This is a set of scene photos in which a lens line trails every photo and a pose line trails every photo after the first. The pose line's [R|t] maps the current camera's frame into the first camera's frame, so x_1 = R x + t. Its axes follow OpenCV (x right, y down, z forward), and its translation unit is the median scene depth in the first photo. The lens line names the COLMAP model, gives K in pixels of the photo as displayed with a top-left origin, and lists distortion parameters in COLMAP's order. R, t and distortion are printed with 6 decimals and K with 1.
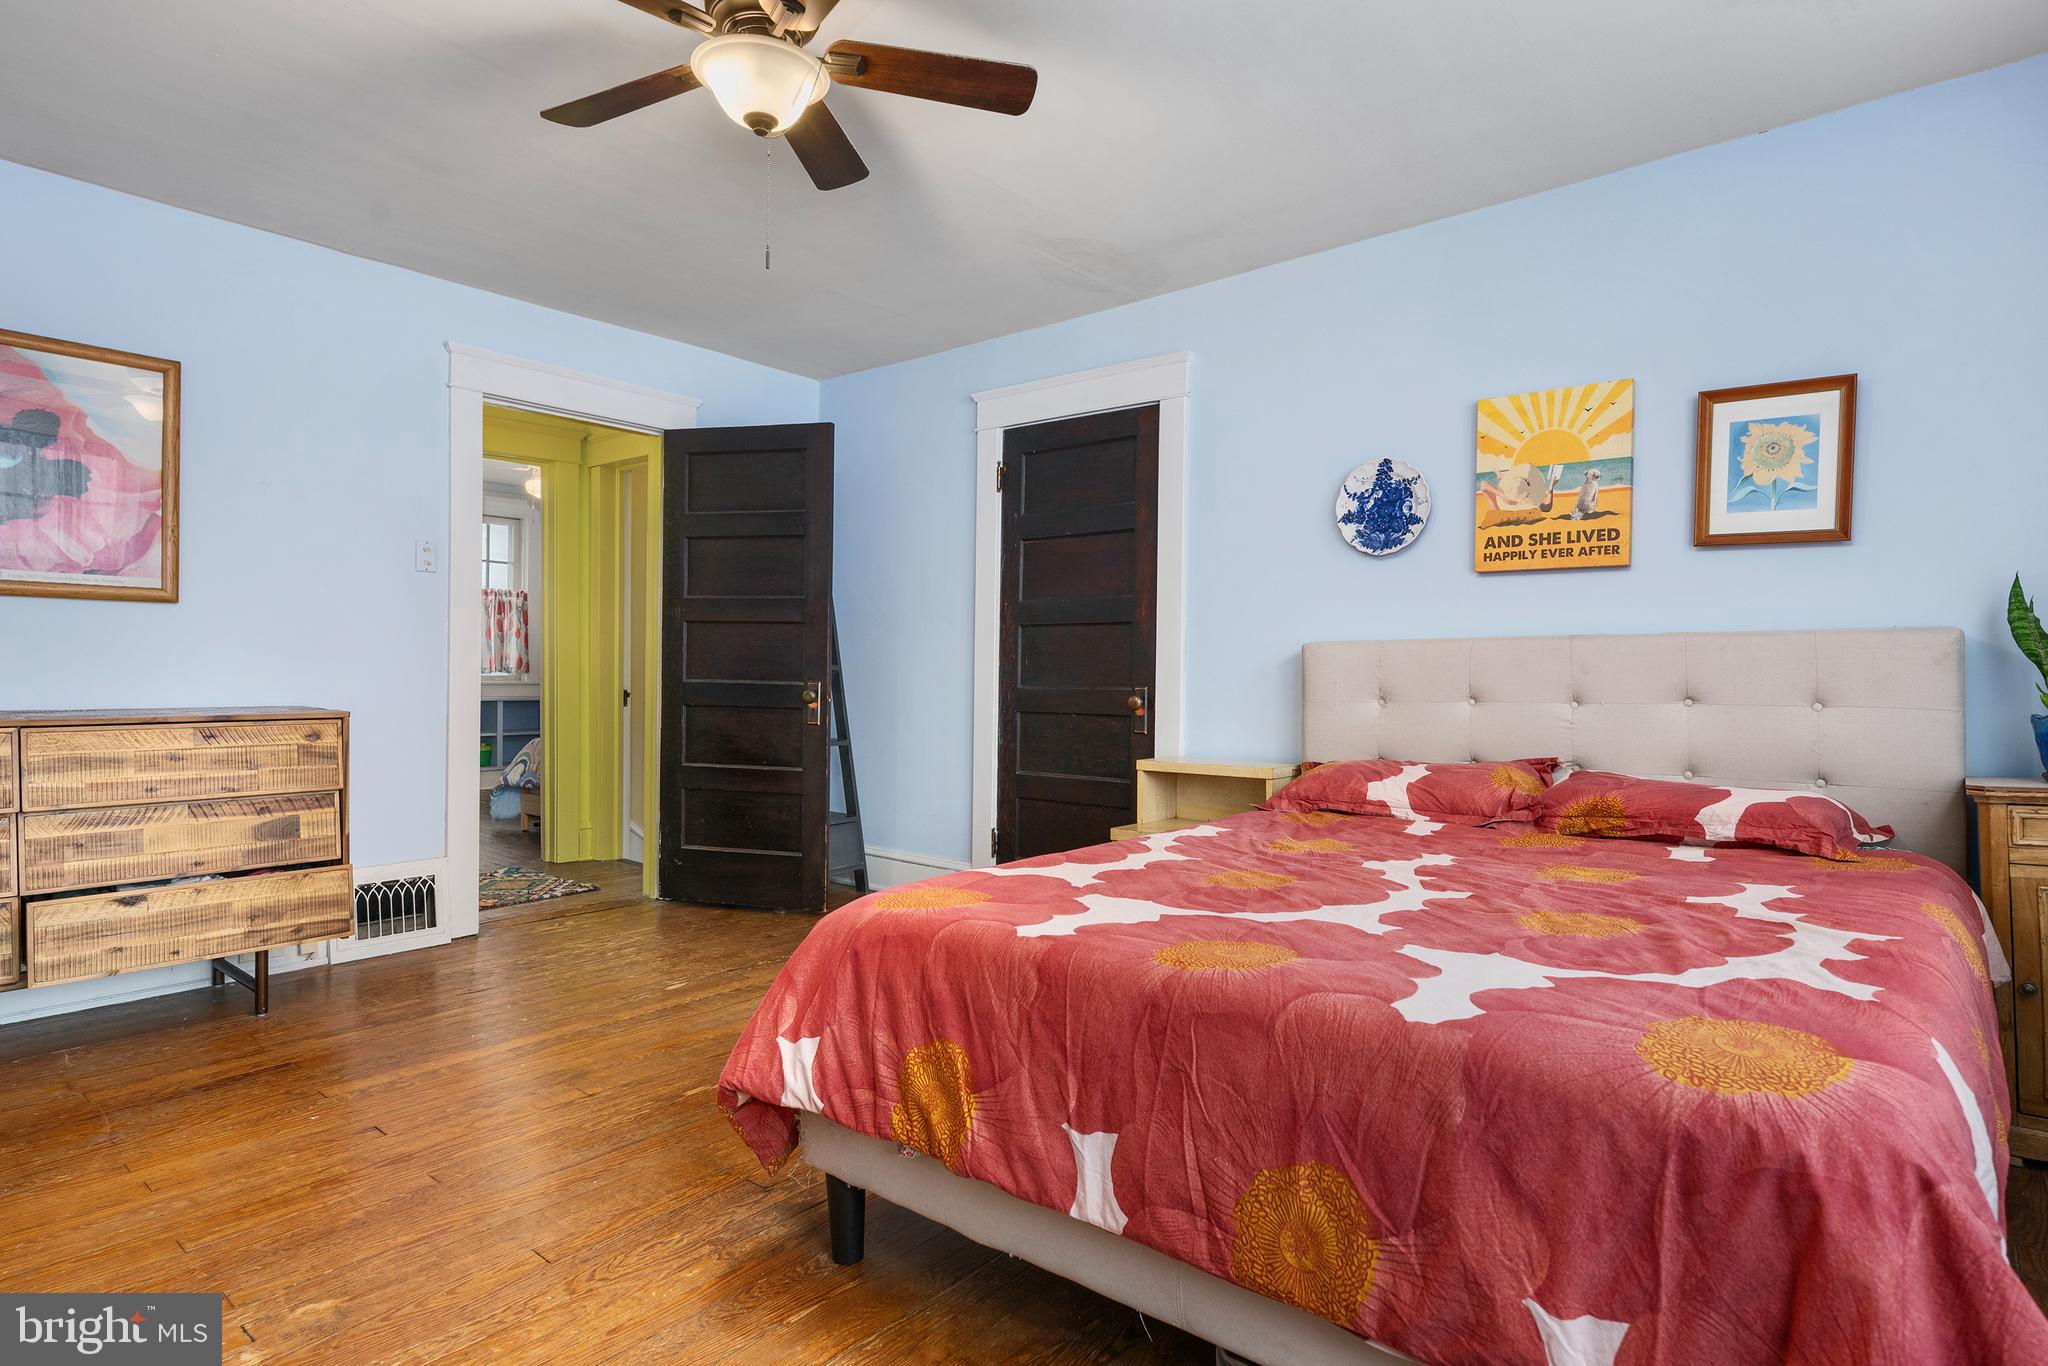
lens RADIAL K [[1078.0, 0, 1024.0], [0, 1078.0, 683.0], [0, 0, 1]] dist [-0.000089, -0.000189]
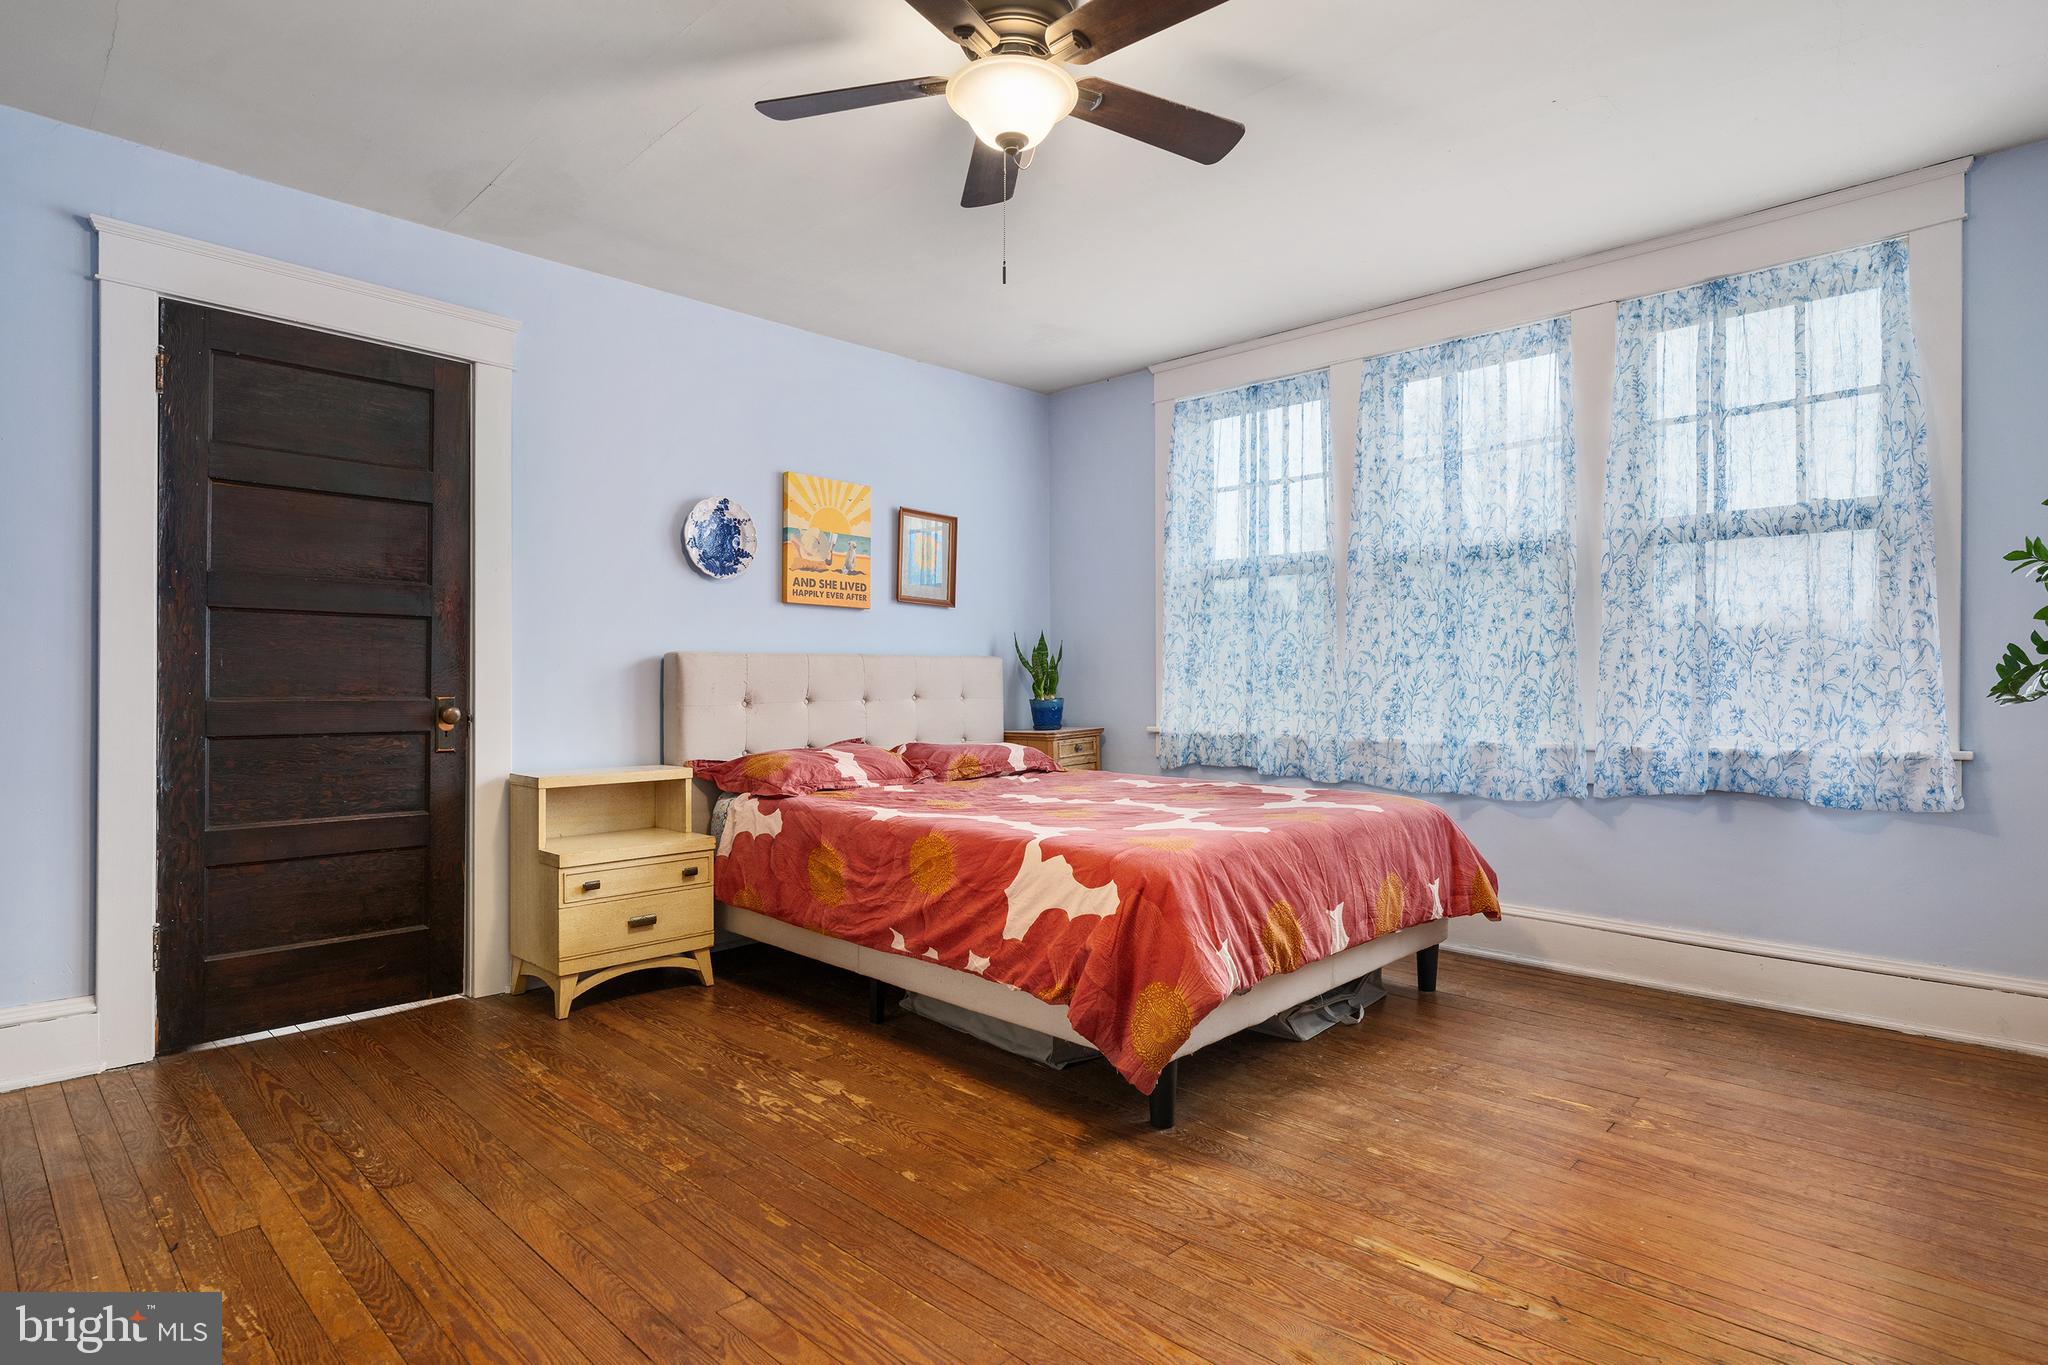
lens RADIAL K [[1078.0, 0, 1024.0], [0, 1078.0, 682.5], [0, 0, 1]] dist [-0.000089, -0.000189]
pose [[0.069952, -0.002942, 0.997546, -0.910895], [0.008506, 0.999961, 0.002353, -0.007005], [-0.997514, 0.008320, 0.069974, 0.656506]]
